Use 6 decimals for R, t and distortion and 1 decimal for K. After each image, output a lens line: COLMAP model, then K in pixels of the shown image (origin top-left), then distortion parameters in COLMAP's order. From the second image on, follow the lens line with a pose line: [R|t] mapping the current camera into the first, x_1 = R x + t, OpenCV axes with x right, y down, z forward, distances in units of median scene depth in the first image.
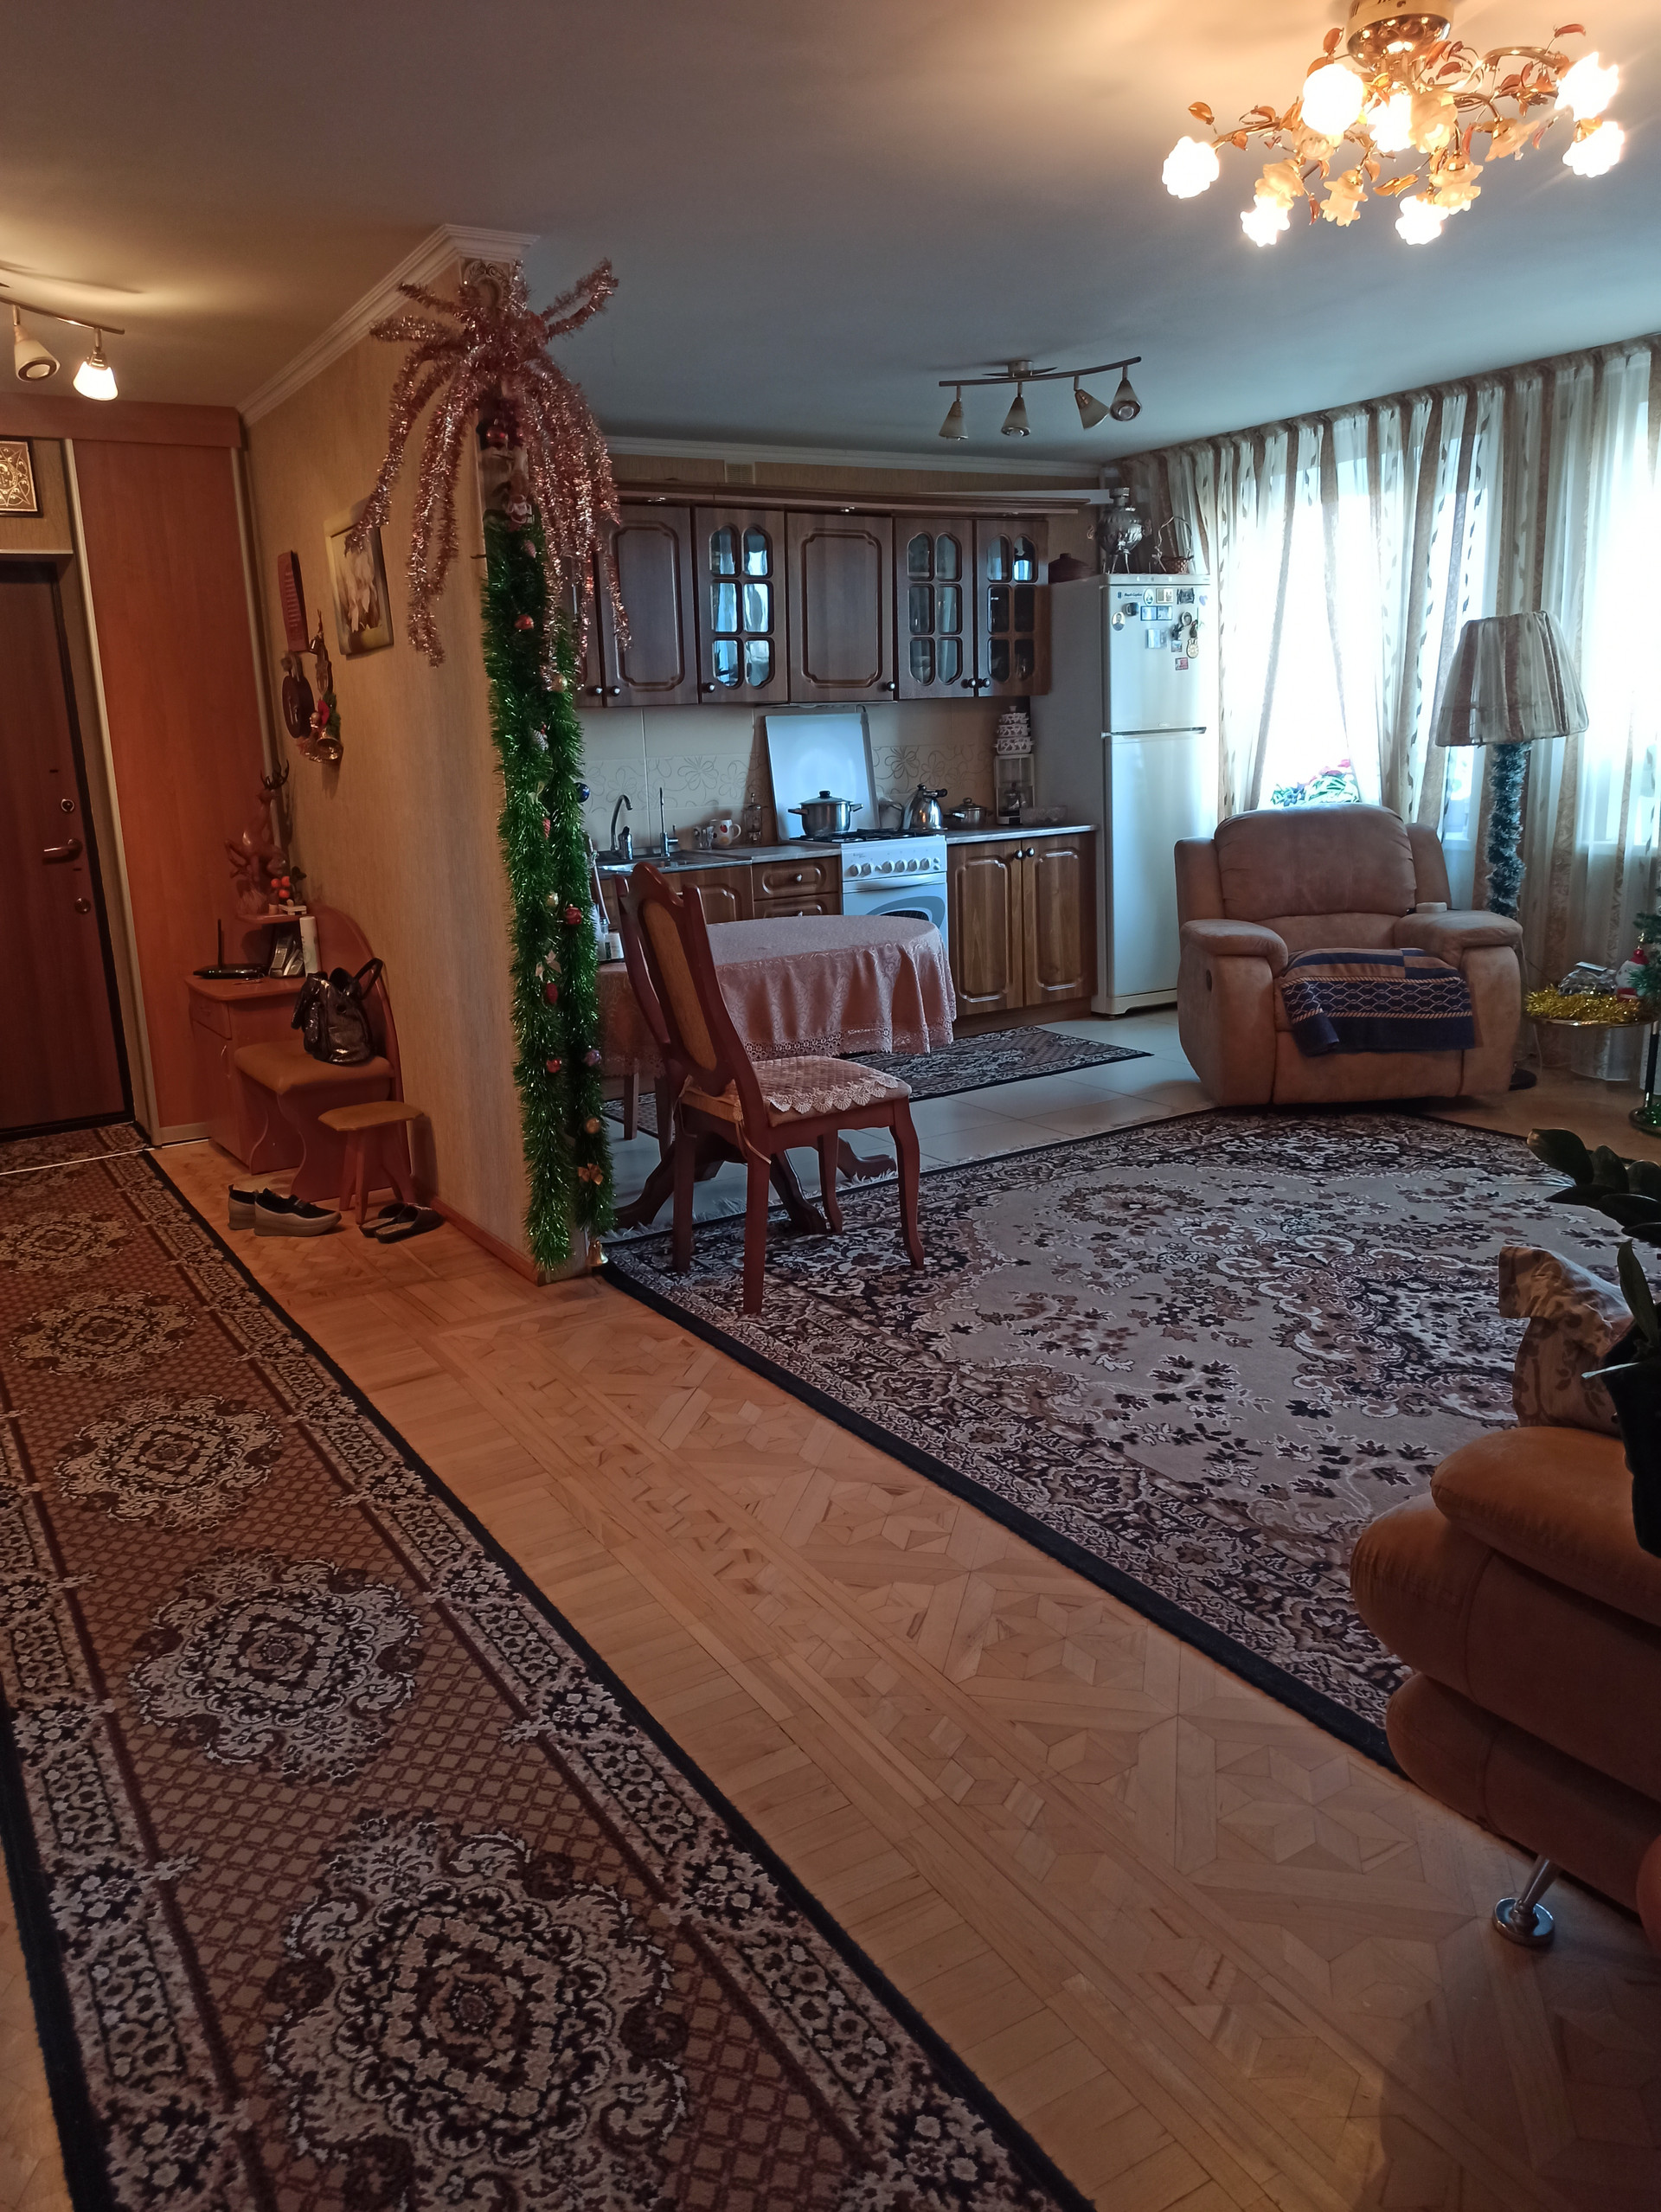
lens RADIAL K [[1619.2, 0, 821.8], [0, 1619.2, 1093.4], [0, 0, 1]] dist [0.058688, -0.052448]
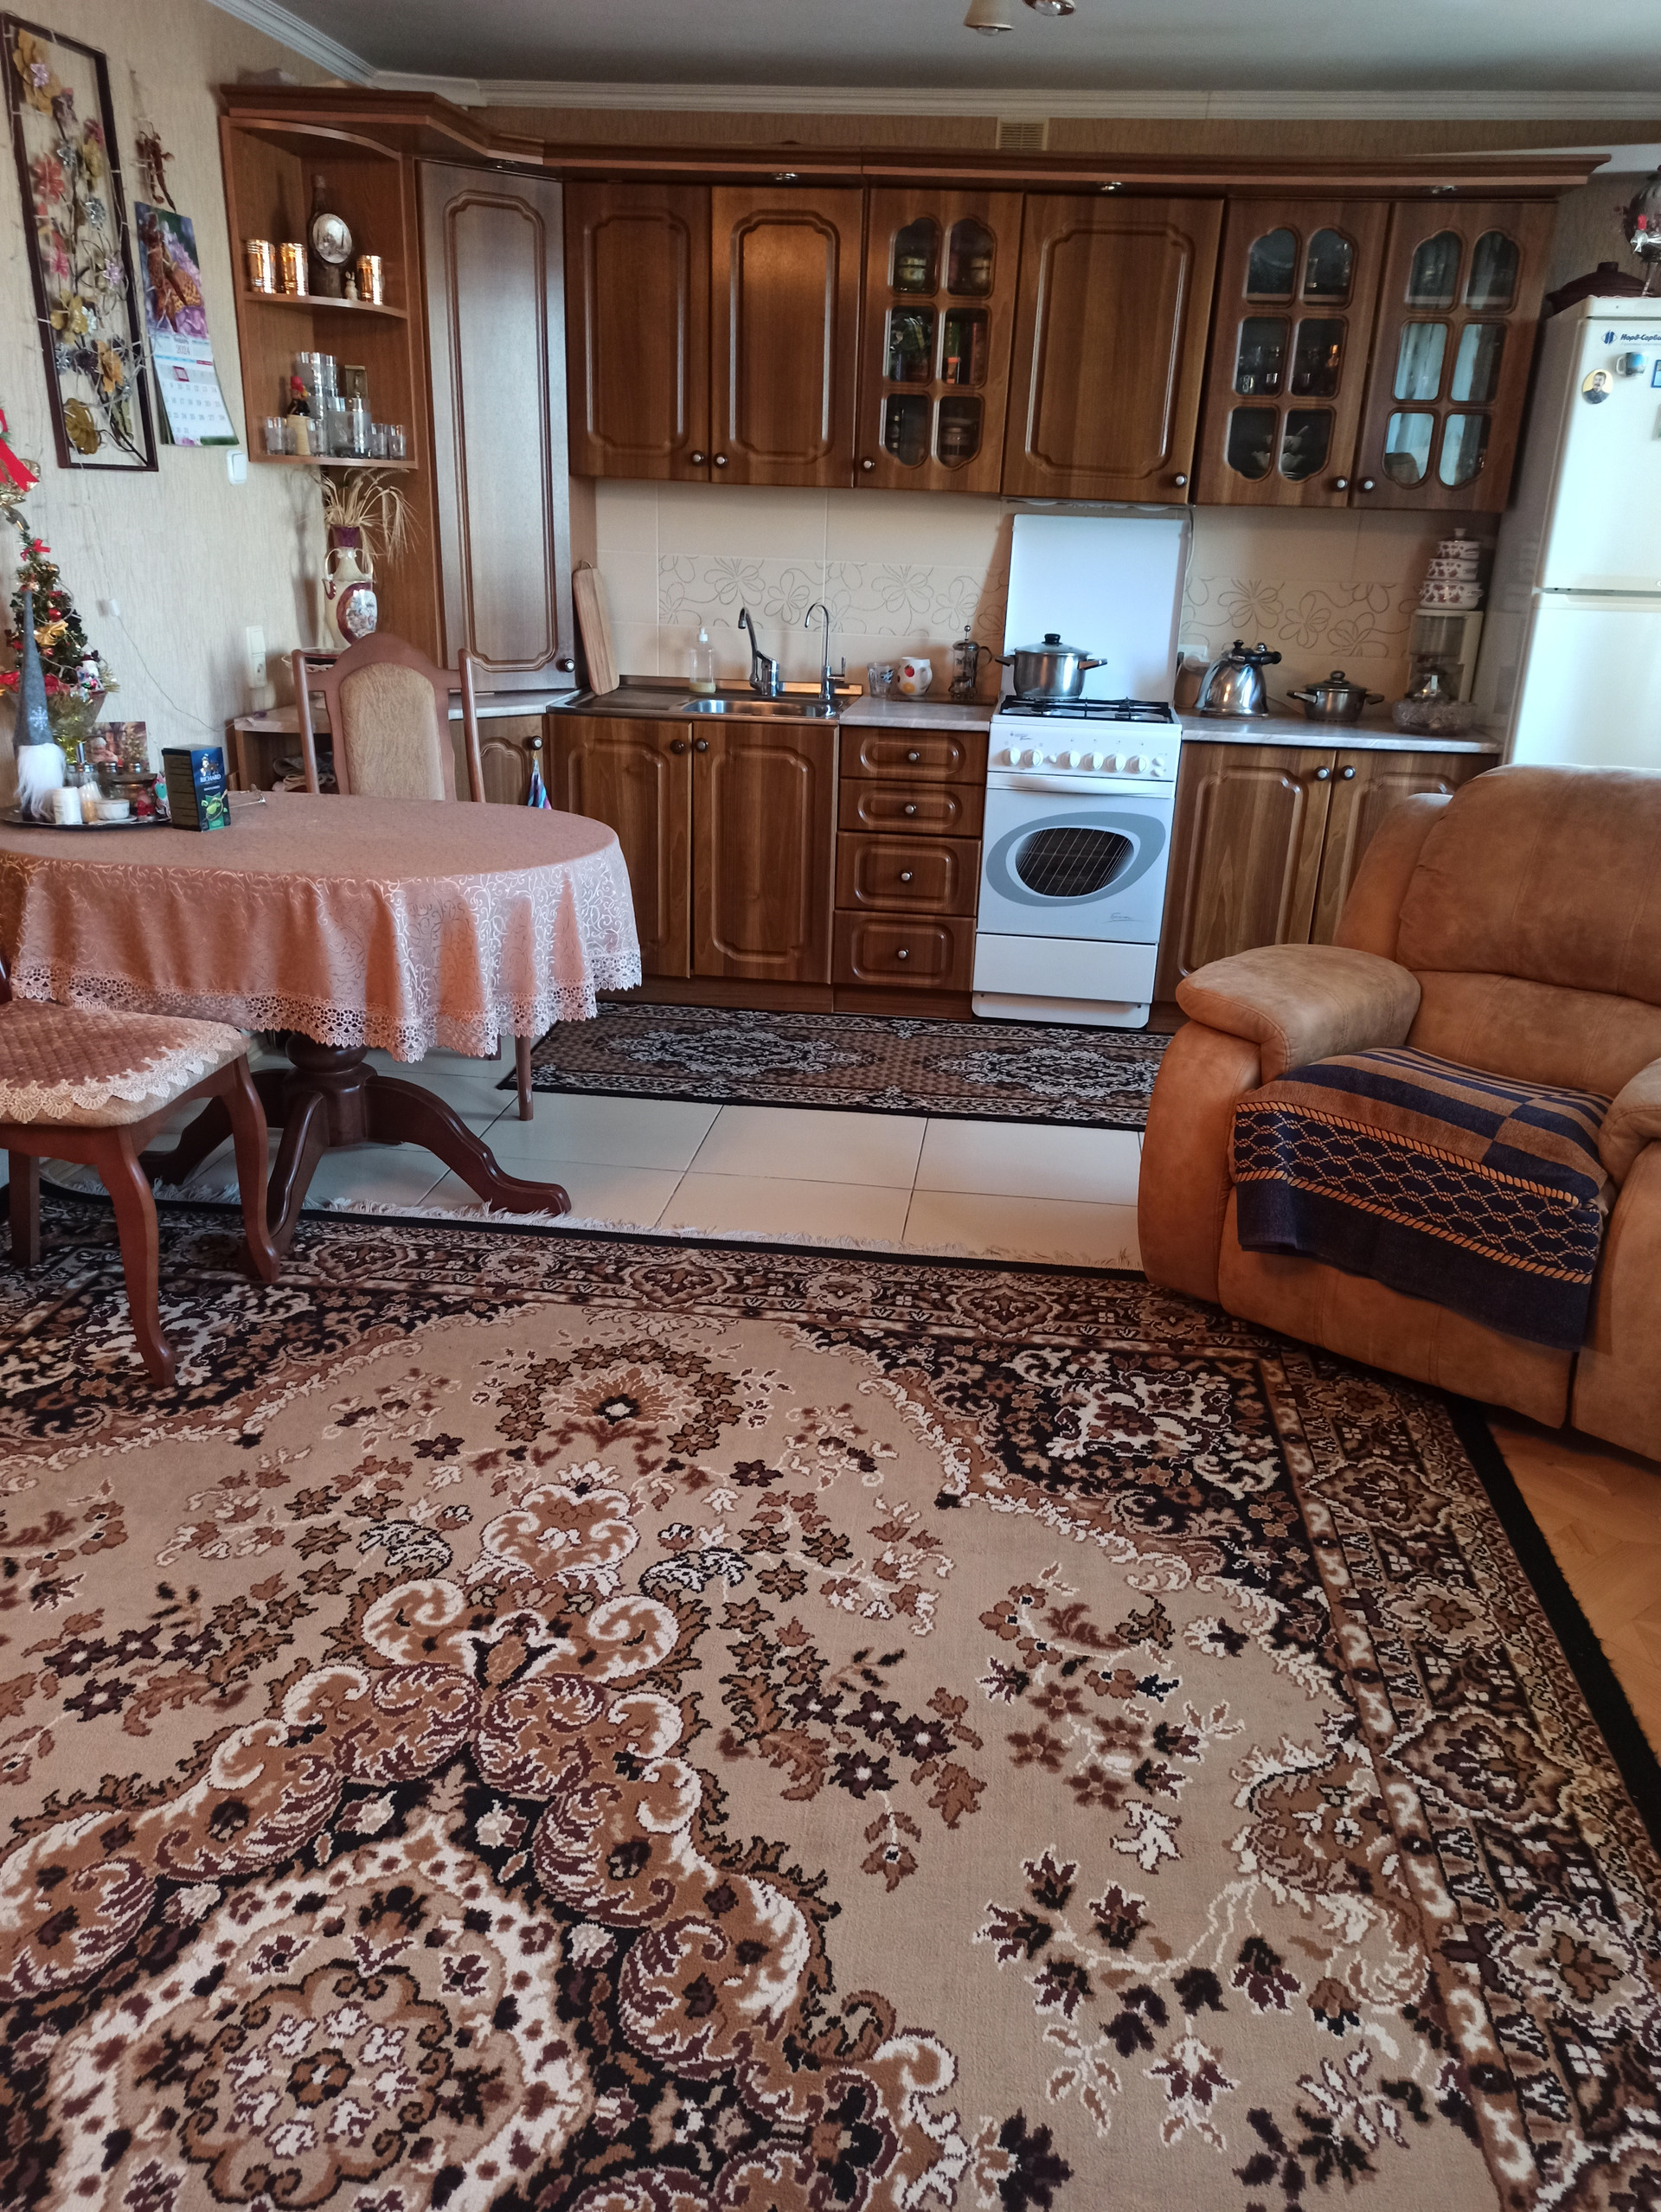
lens RADIAL K [[1619.2, 0, 839.9], [0, 1619.2, 1095.9], [0, 0, 1]] dist [0.058688, -0.052448]
pose [[0.781369, 0.275061, -0.560183, 0.484656], [-0.203999, 0.960892, 0.187271, -0.144249], [0.589786, -0.032051, 0.806923, 0.511322]]
